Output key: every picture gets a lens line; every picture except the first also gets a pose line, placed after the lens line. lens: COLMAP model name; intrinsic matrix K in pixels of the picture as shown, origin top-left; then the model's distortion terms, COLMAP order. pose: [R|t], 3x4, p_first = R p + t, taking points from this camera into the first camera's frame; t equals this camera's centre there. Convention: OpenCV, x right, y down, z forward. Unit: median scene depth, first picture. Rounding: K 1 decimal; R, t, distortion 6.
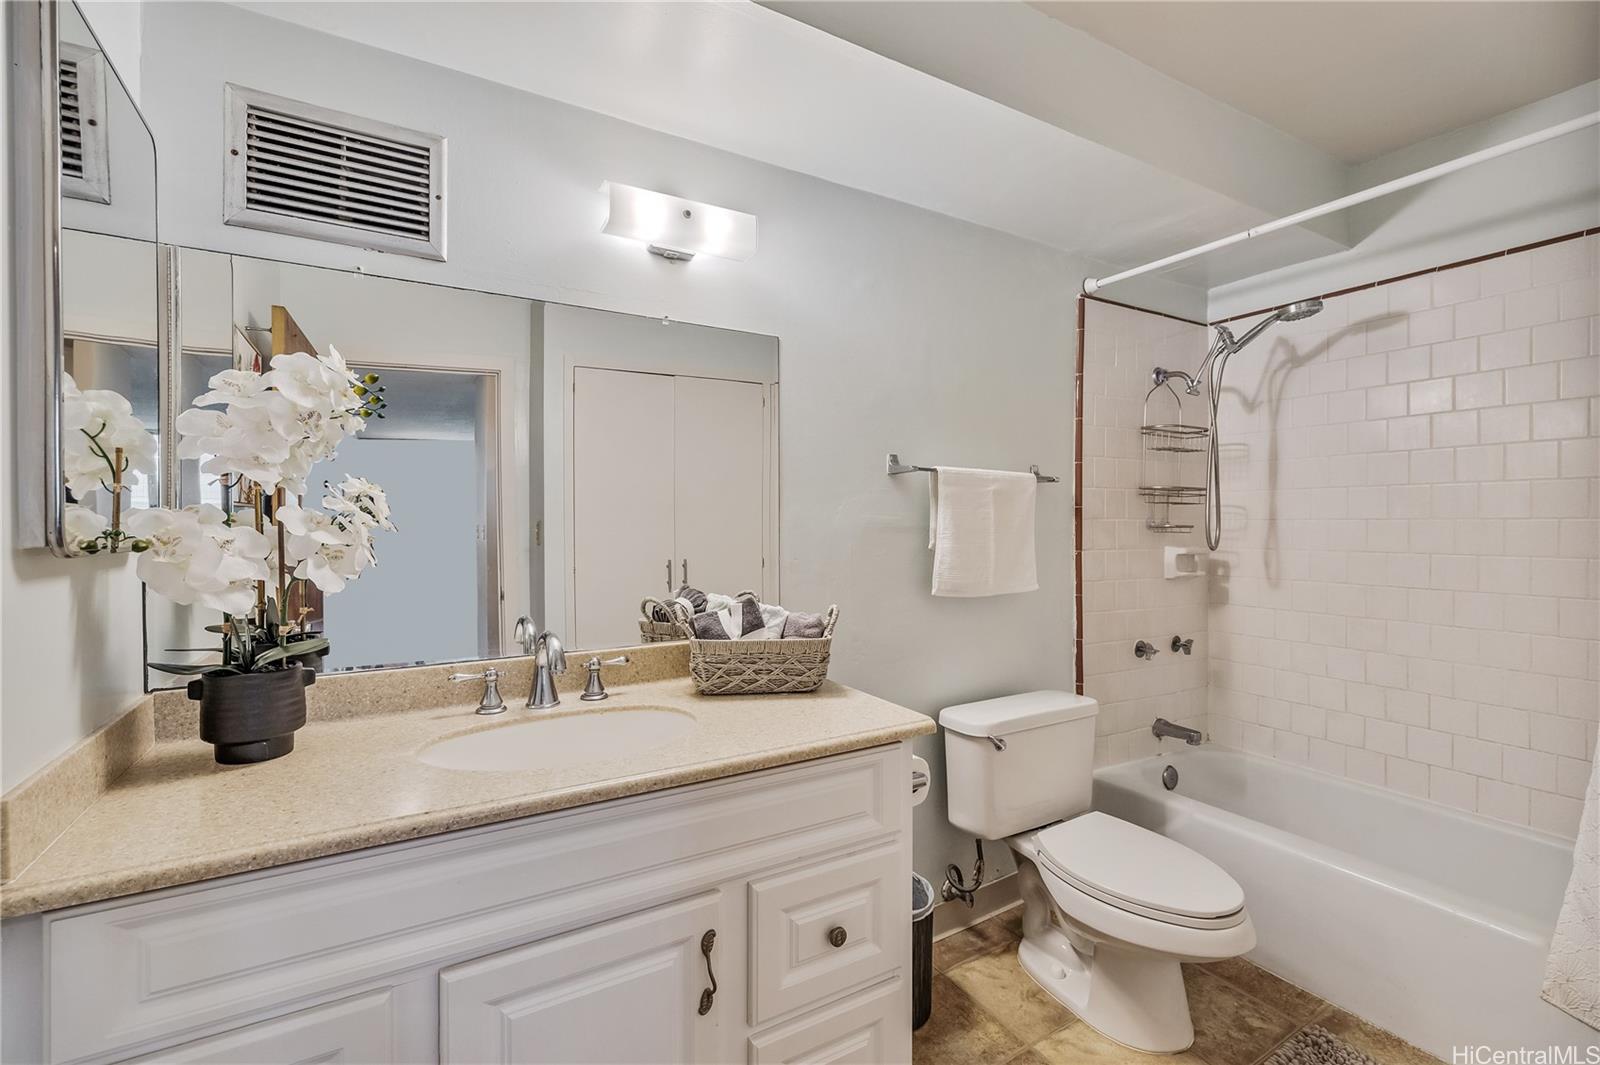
lens RADIAL K [[679.3, 0, 761.6], [0, 679.3, 527.9], [0, 0, 1]] dist [0.002470, 0.000201]
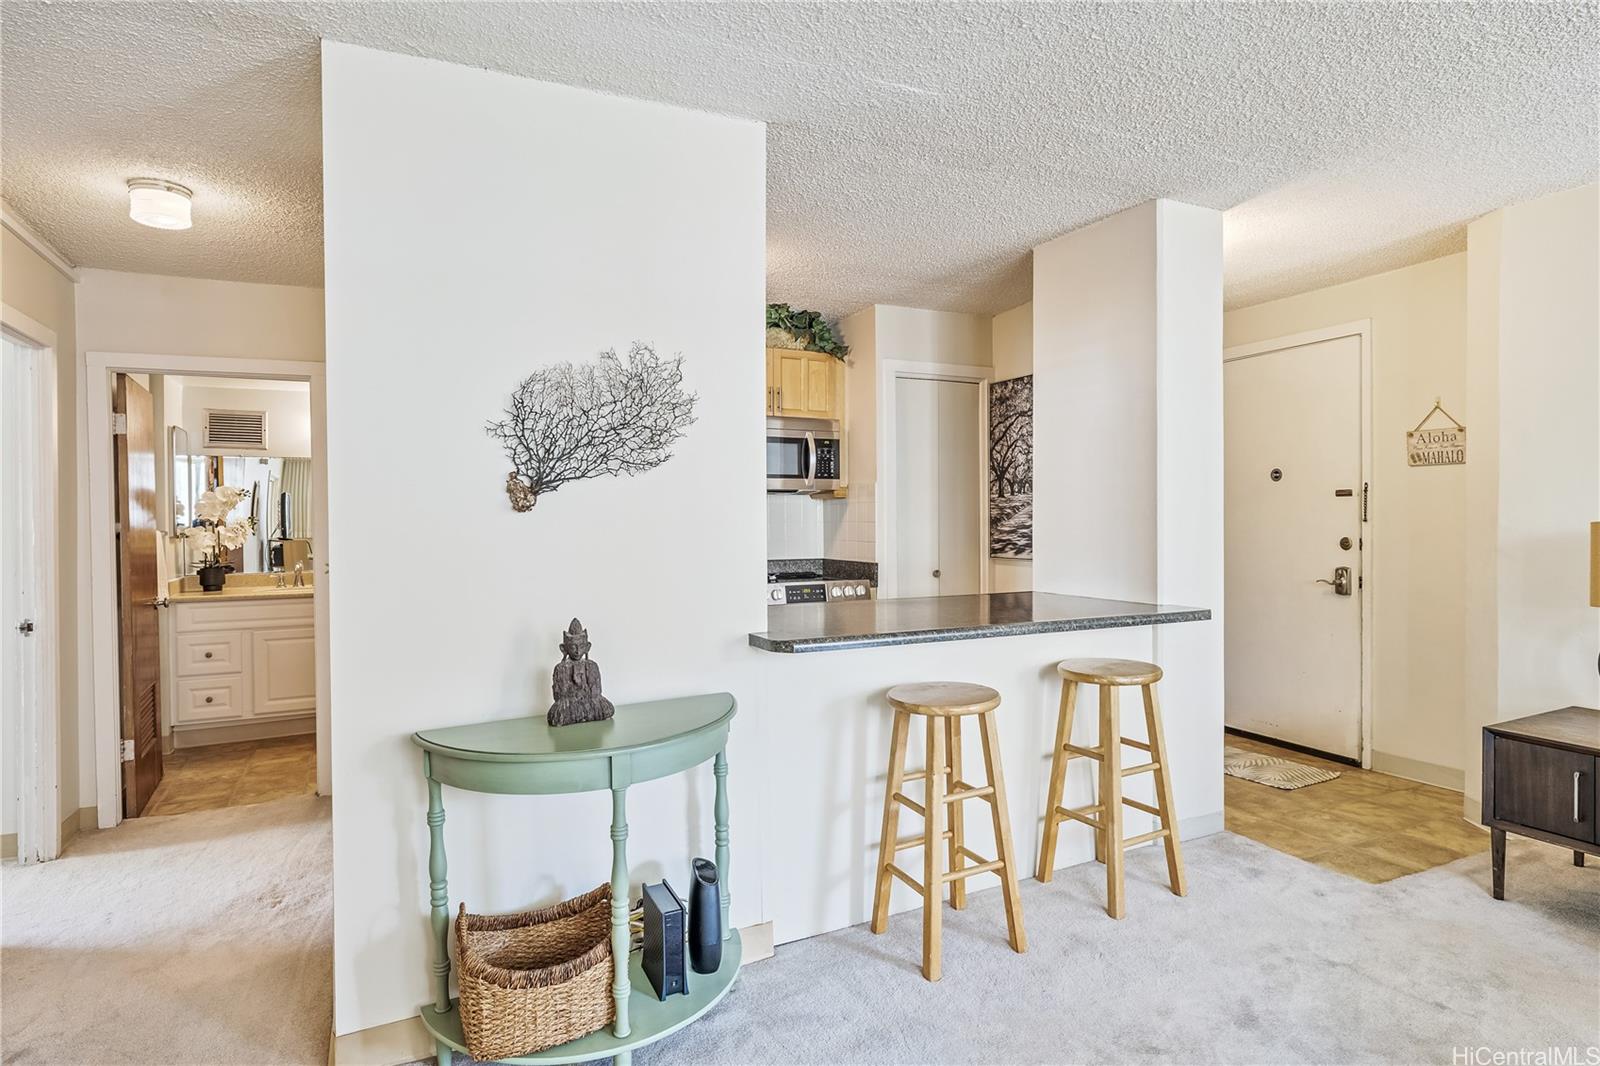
lens RADIAL K [[885.4, 0, 800.0], [0, 885.4, 533.0], [0, 0, 1]] dist [-0.002691, 0.000681]
pose [[0.998306, -0.007439, -0.057698, 3.005020], [0.007792, 0.999952, 0.005888, 0.000583], [0.057651, -0.006328, 0.998317, -3.991330]]
